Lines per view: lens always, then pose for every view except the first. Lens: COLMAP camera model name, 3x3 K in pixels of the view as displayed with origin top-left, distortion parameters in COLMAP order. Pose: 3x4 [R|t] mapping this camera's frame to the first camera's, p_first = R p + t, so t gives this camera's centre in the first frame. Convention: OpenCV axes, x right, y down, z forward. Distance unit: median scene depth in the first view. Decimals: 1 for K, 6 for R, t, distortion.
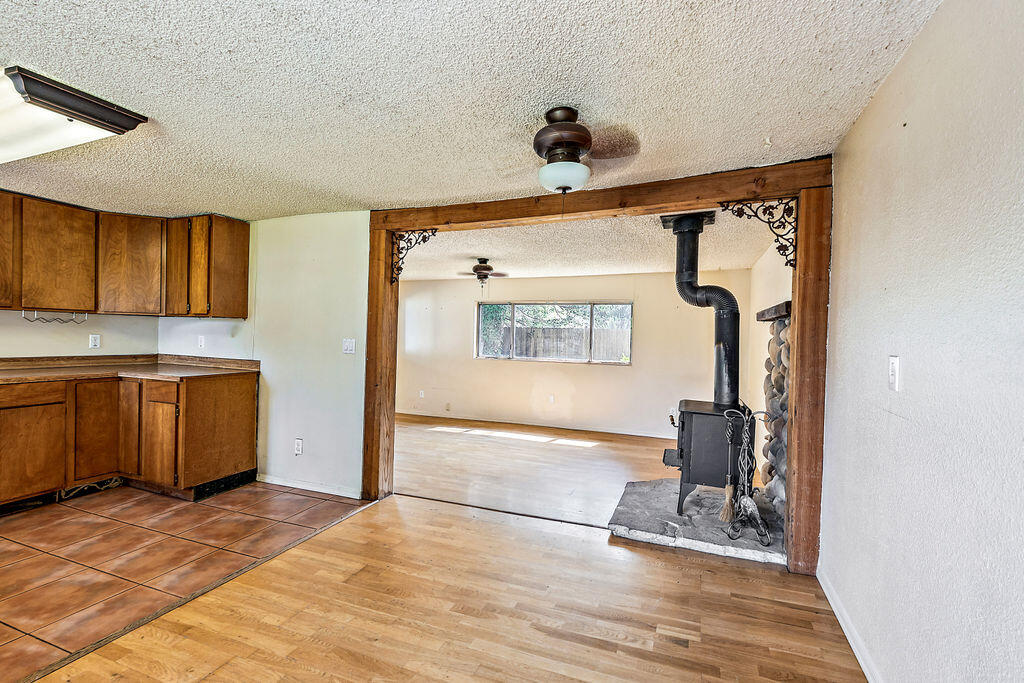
lens RADIAL K [[463.1, 0, 512.0], [0, 463.1, 341.5], [0, 0, 1]] dist [0.001801, -0.000098]
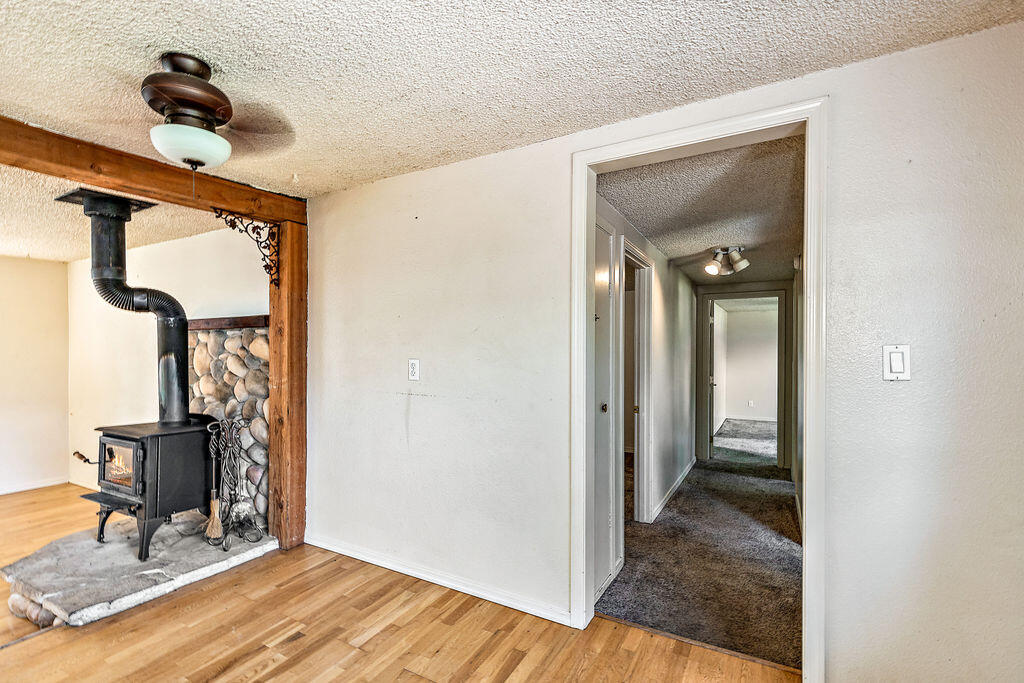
lens RADIAL K [[472.8, 0, 513.0], [0, 472.8, 357.4], [0, 0, 1]] dist [0.001278, 0.000102]
pose [[0.129756, -0.031654, 0.991041, -0.468956], [0.014264, 0.999446, 0.030054, -0.011347], [-0.991443, 0.010236, 0.130136, 0.271561]]
